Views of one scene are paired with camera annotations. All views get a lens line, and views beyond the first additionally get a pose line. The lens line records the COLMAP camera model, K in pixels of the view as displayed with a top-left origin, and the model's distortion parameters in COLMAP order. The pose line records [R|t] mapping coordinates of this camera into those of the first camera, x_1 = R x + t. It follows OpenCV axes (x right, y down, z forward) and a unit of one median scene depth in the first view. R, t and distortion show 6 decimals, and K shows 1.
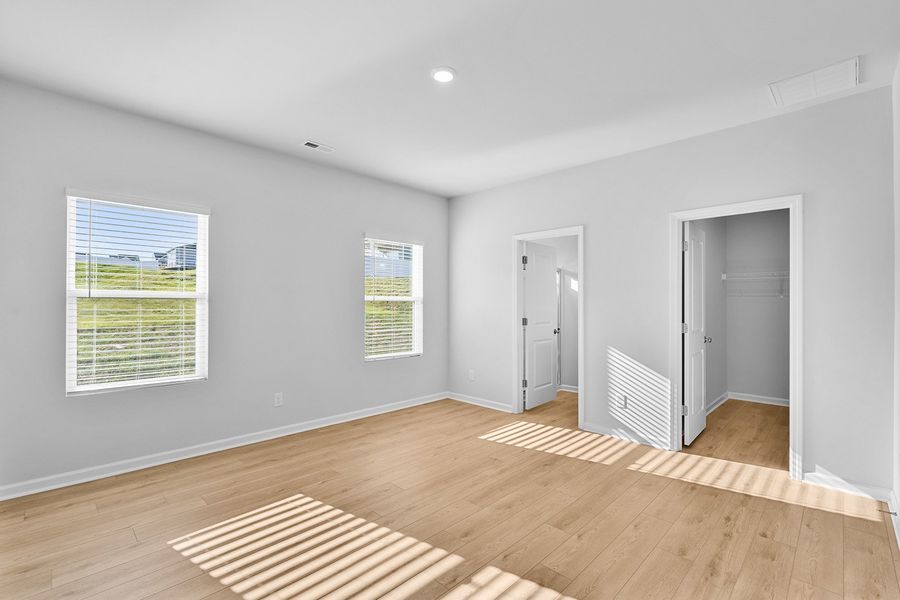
lens RADIAL K [[400.7, 0, 445.3], [0, 400.7, 303.8], [0, 0, 1]] dist [-0.003895, -0.000022]
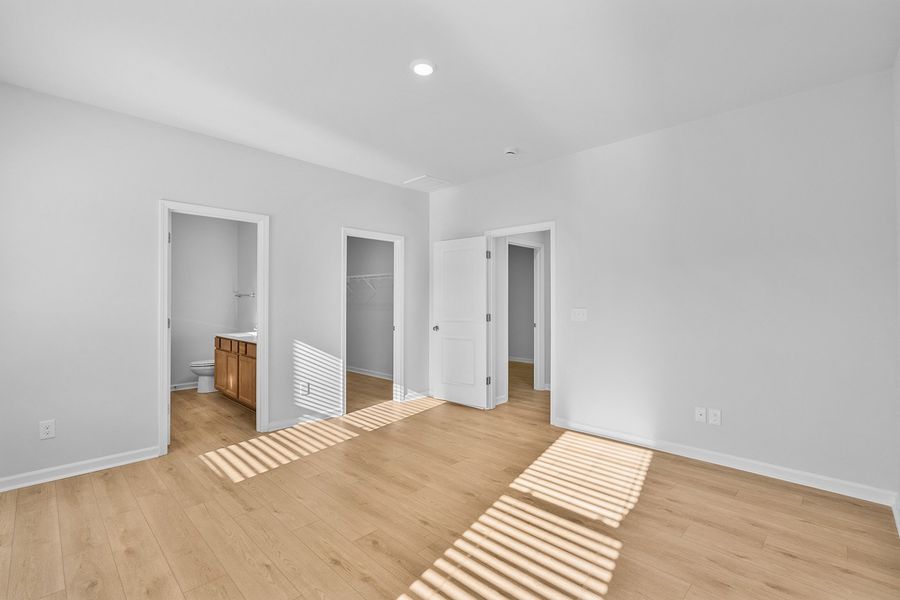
lens RADIAL K [[407.0, 0, 452.4], [0, 407.0, 298.0], [0, 0, 1]] dist [0.010332, -0.007316]
pose [[-0.019253, 0.002741, 0.999811, -0.690548], [-0.004858, 0.999984, -0.002835, -0.000649], [-0.999803, -0.004911, -0.019239, 0.643852]]
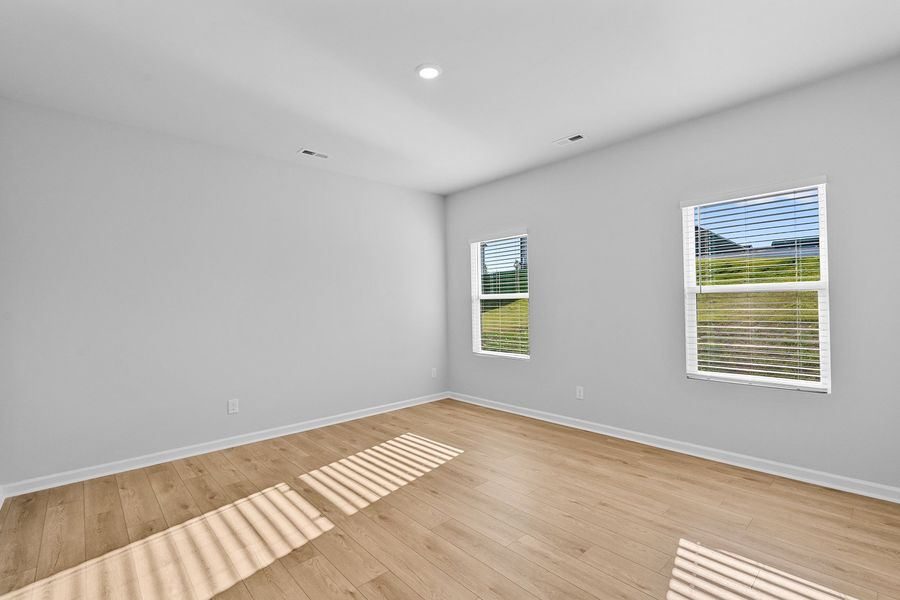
lens RADIAL K [[407.0, 0, 452.4], [0, 407.0, 298.0], [0, 0, 1]] dist [0.010332, -0.007316]
pose [[-0.037406, -0.018324, -0.999132, 0.690760], [0.018639, 0.999645, -0.019031, 0.004888], [0.999126, -0.019335, -0.037051, 0.737663]]
